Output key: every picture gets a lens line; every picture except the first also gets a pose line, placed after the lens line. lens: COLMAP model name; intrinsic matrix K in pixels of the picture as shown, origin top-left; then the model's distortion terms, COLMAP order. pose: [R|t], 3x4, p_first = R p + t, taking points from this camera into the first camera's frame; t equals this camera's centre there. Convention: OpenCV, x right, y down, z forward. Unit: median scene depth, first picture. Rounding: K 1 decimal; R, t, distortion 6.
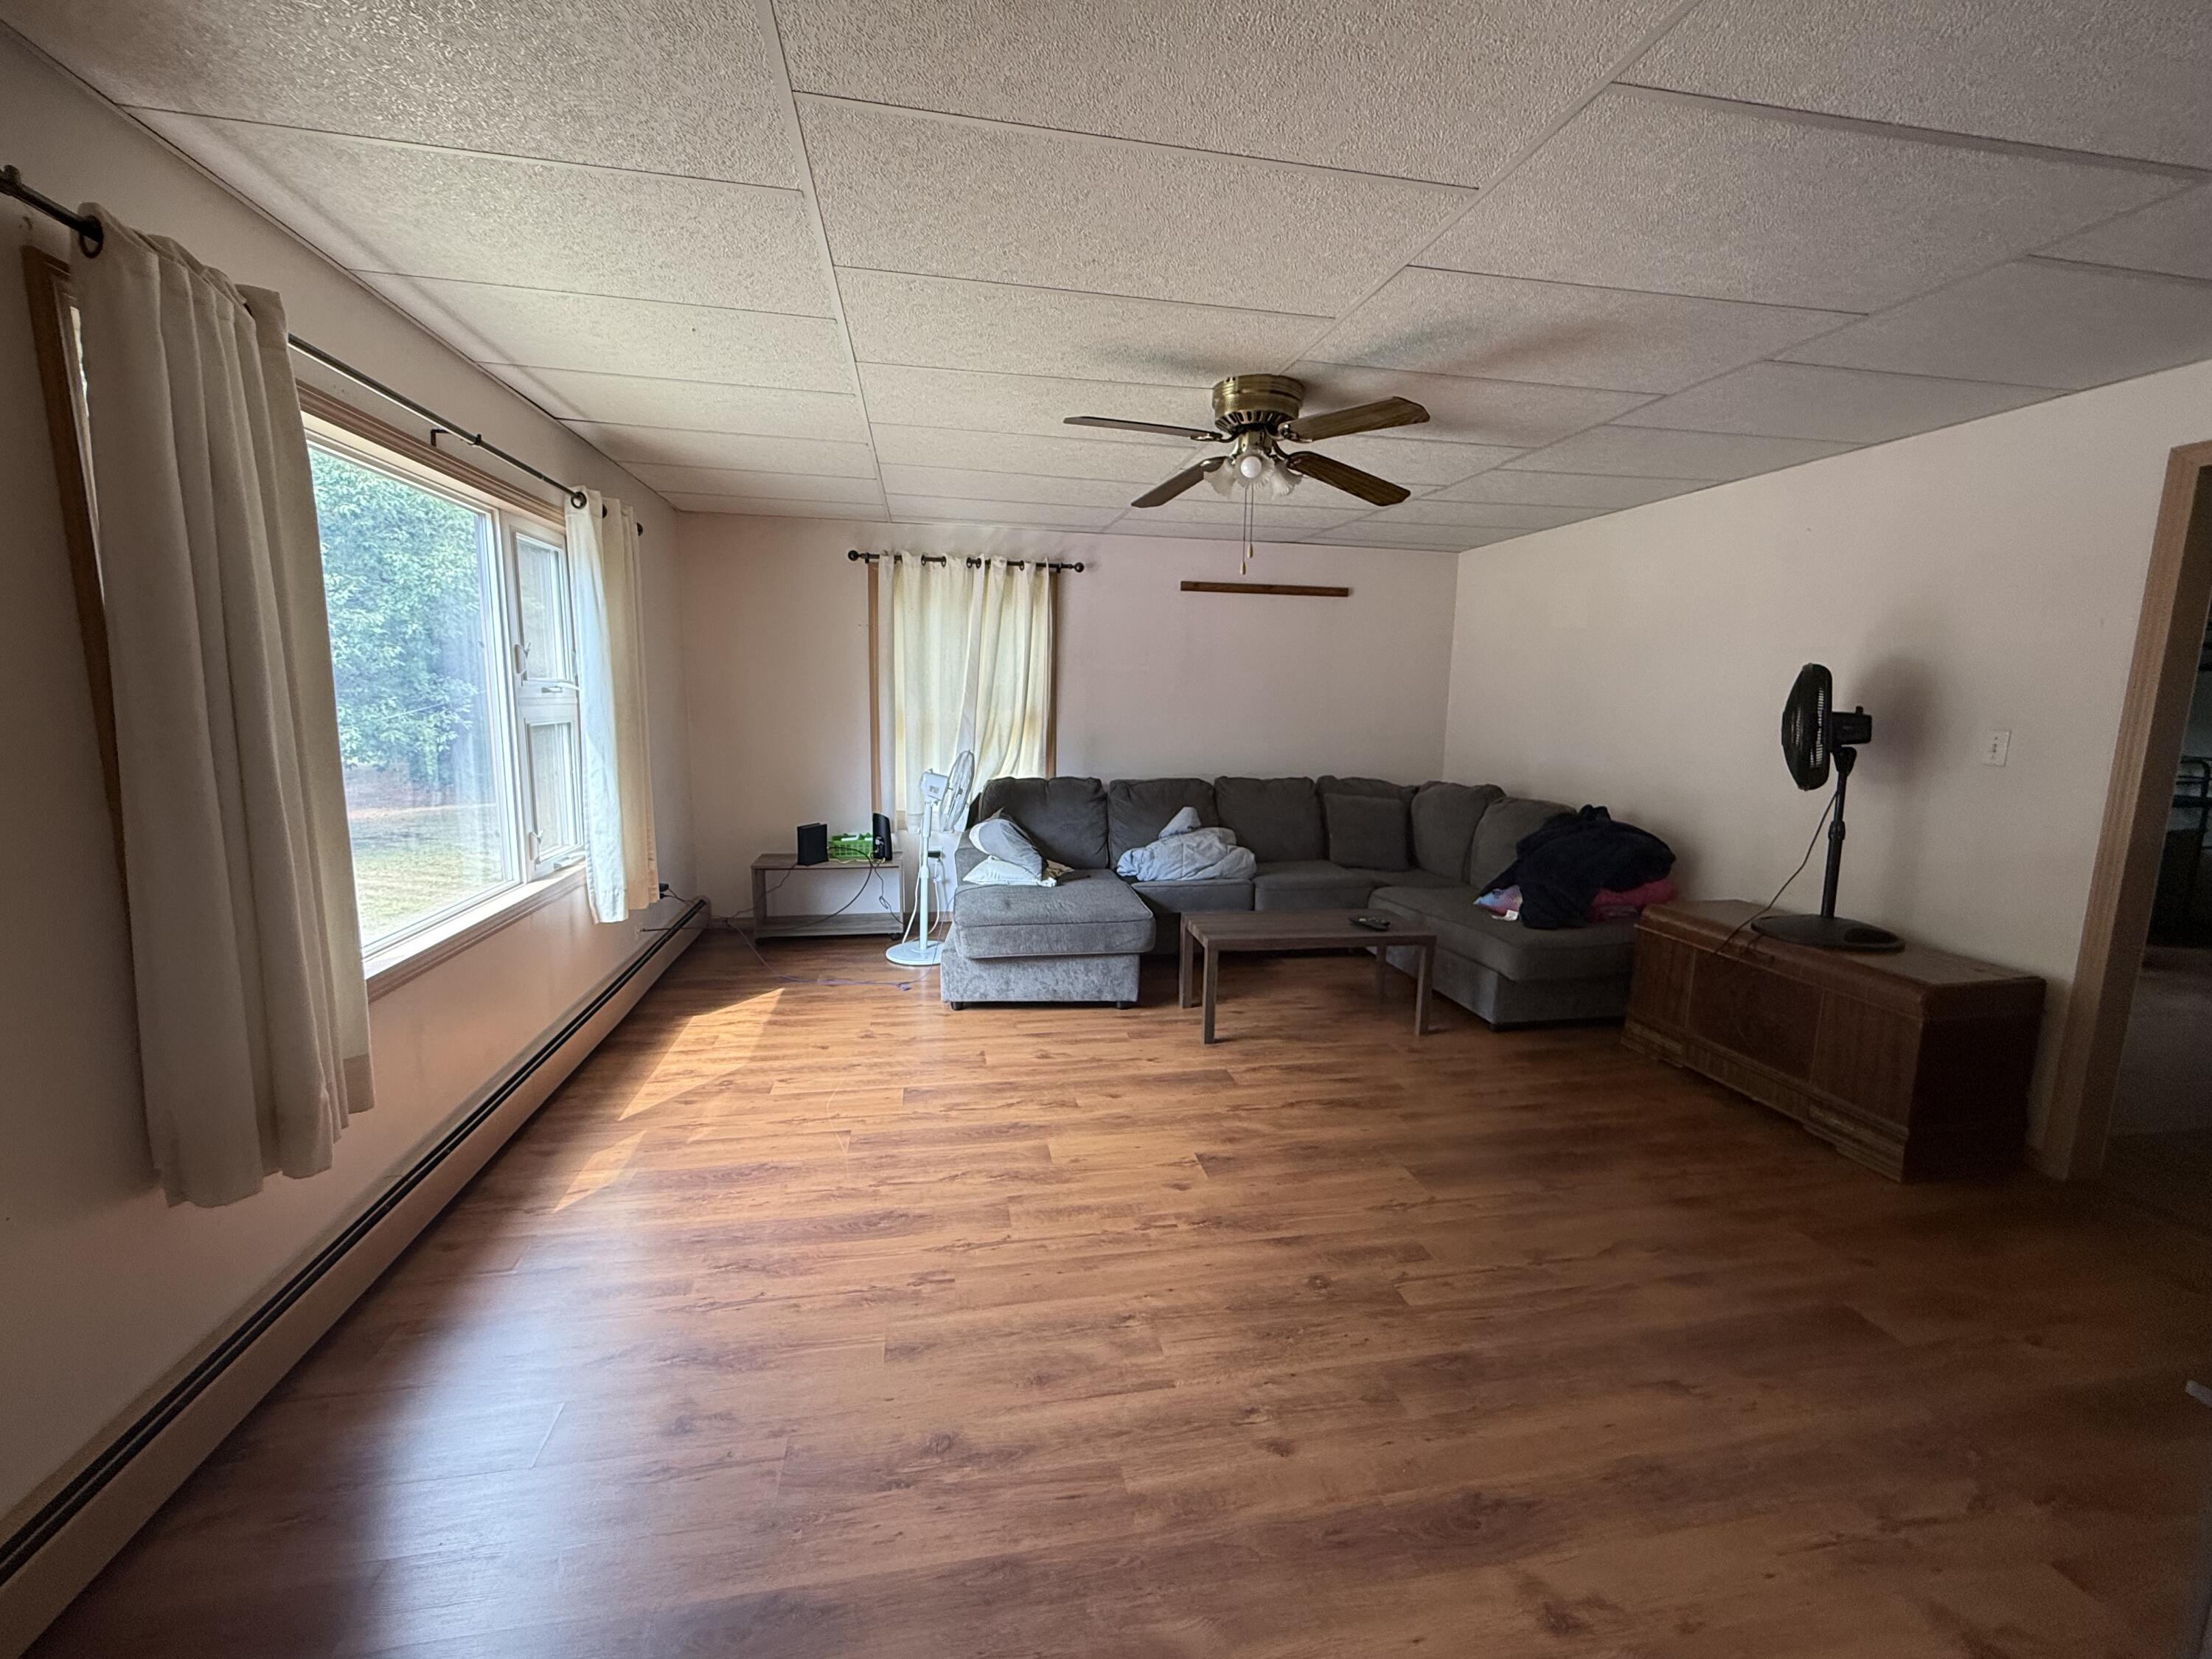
lens RADIAL K [[895.4, 0, 1106.2], [0, 895.4, 829.2], [0, 0, 1]] dist [0.003370, -0.000009]
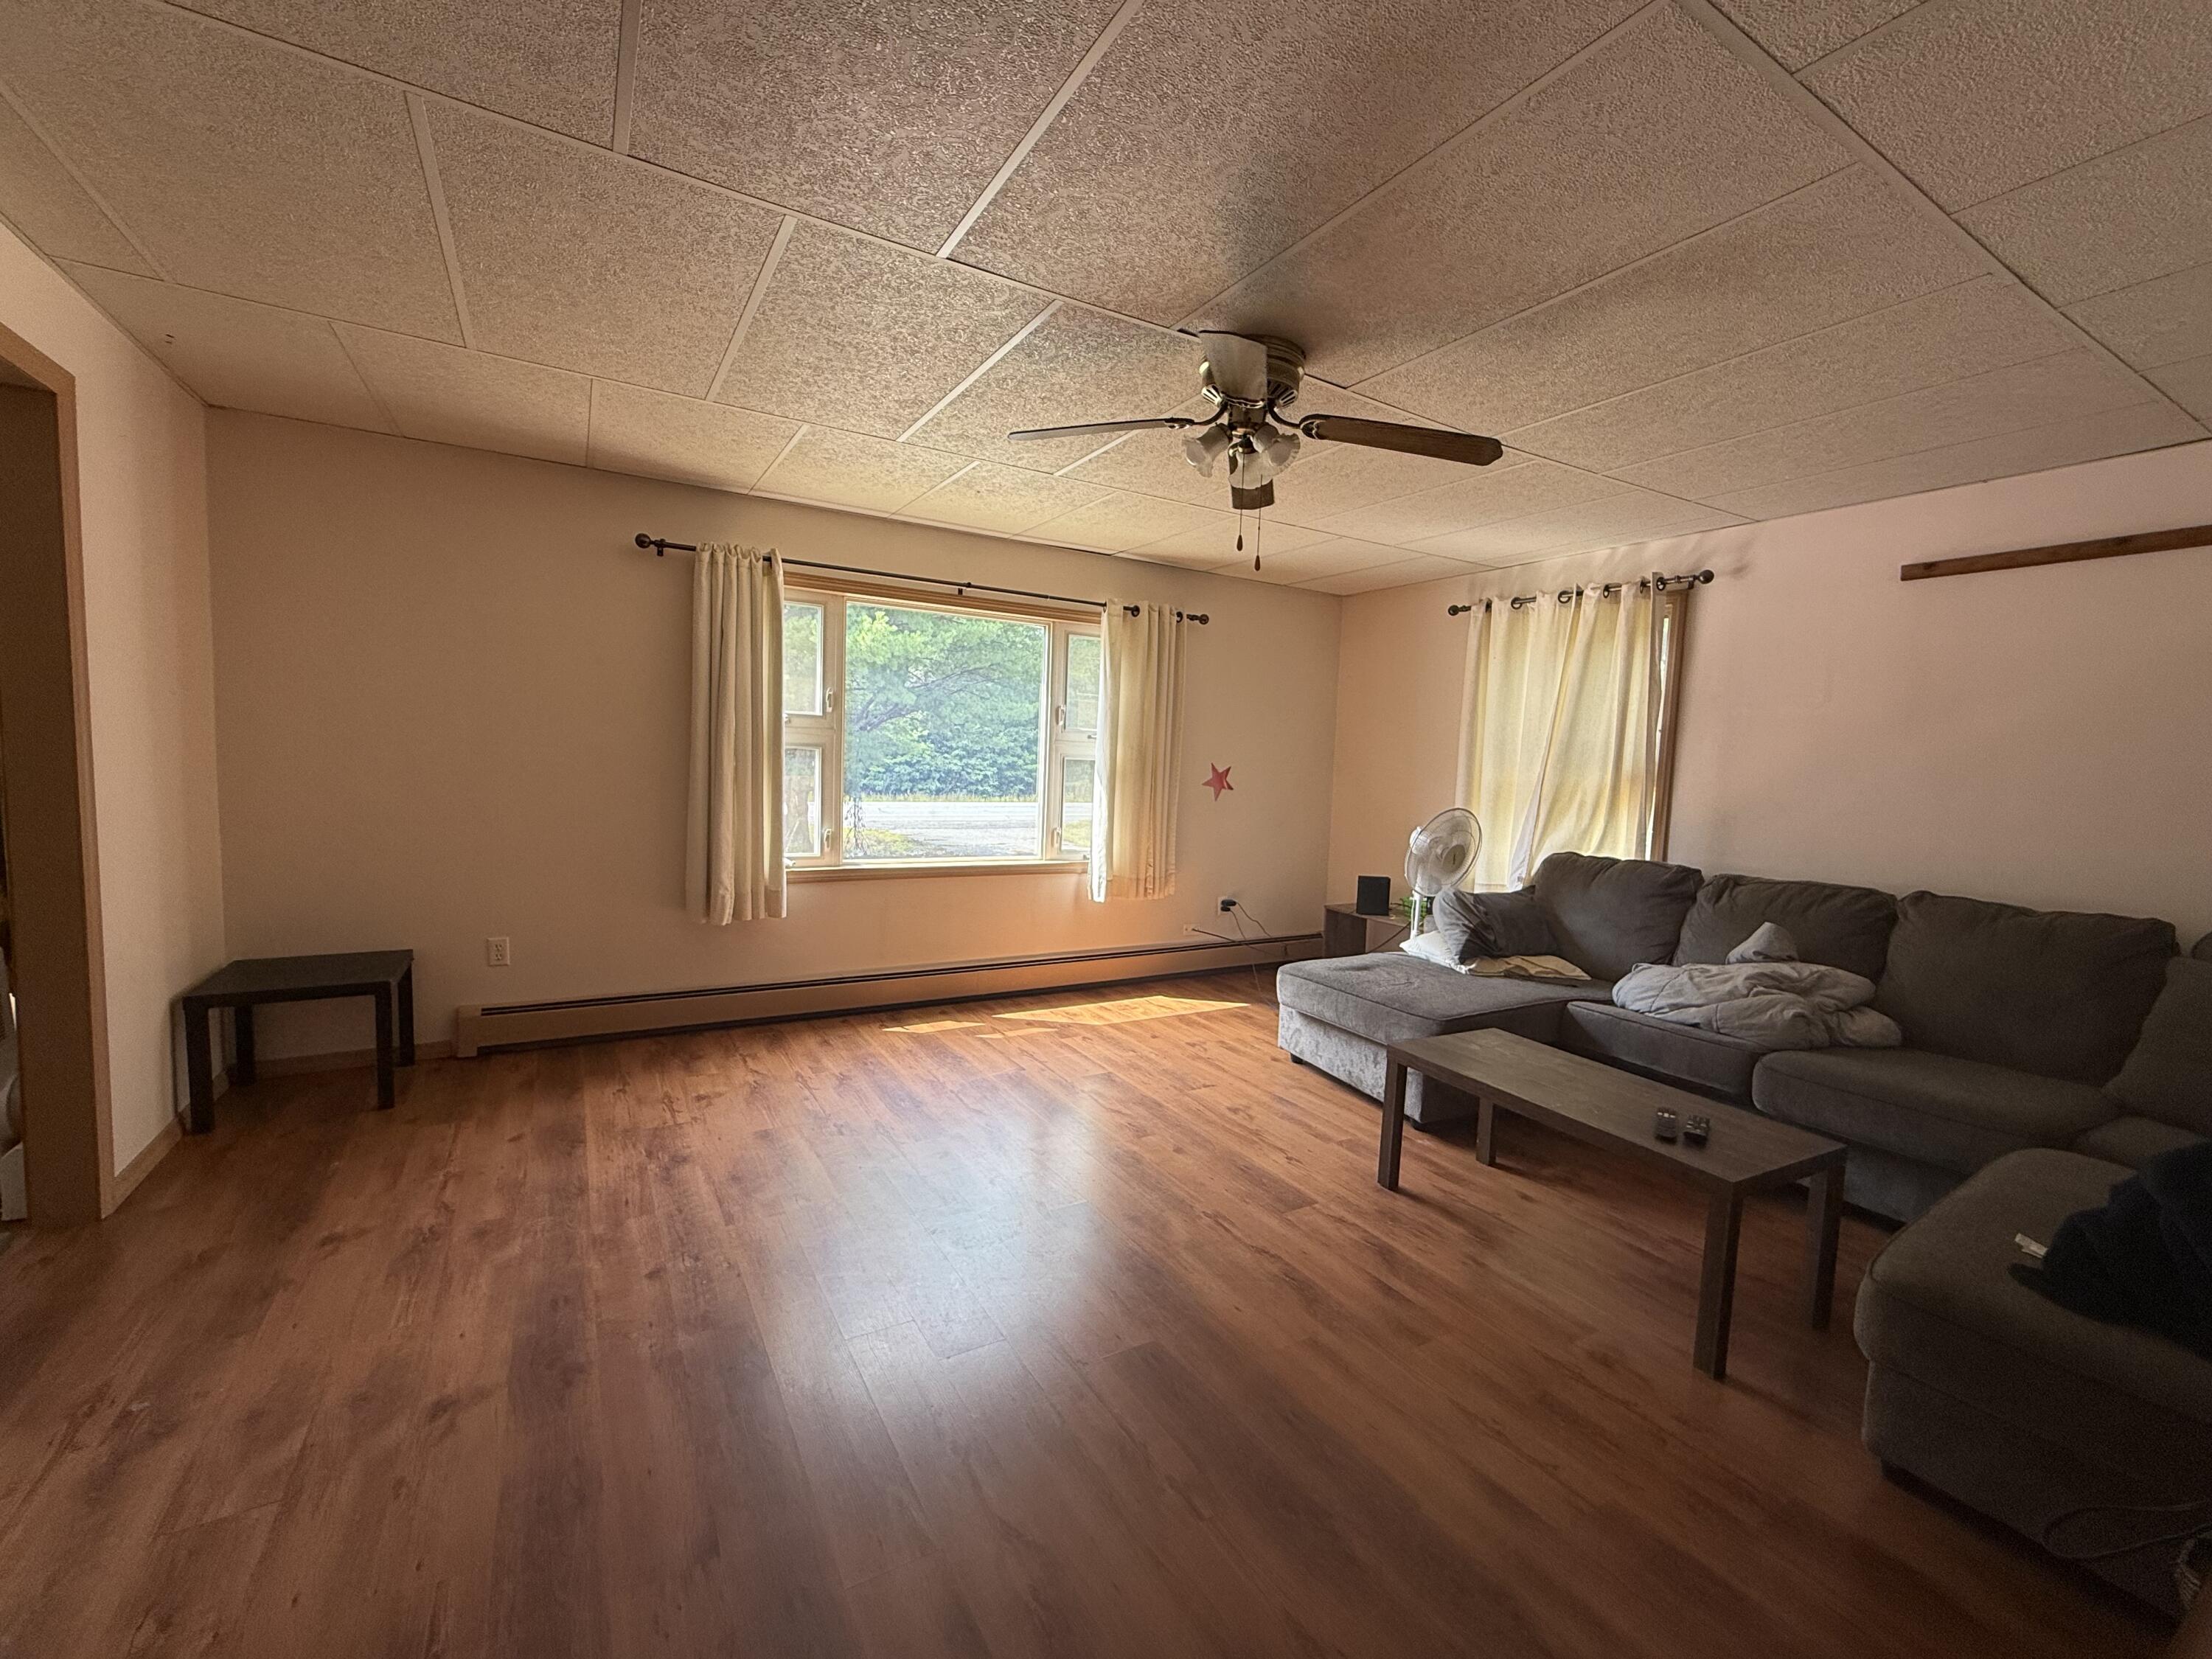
lens RADIAL K [[895.4, 0, 1113.0], [0, 895.4, 830.9], [0, 0, 1]] dist [0.003370, -0.000009]
pose [[0.354302, 0.070914, -0.932438, 0.734102], [-0.169330, 0.985502, 0.010609, -0.023985], [0.919673, 0.154131, 0.361173, 0.488647]]
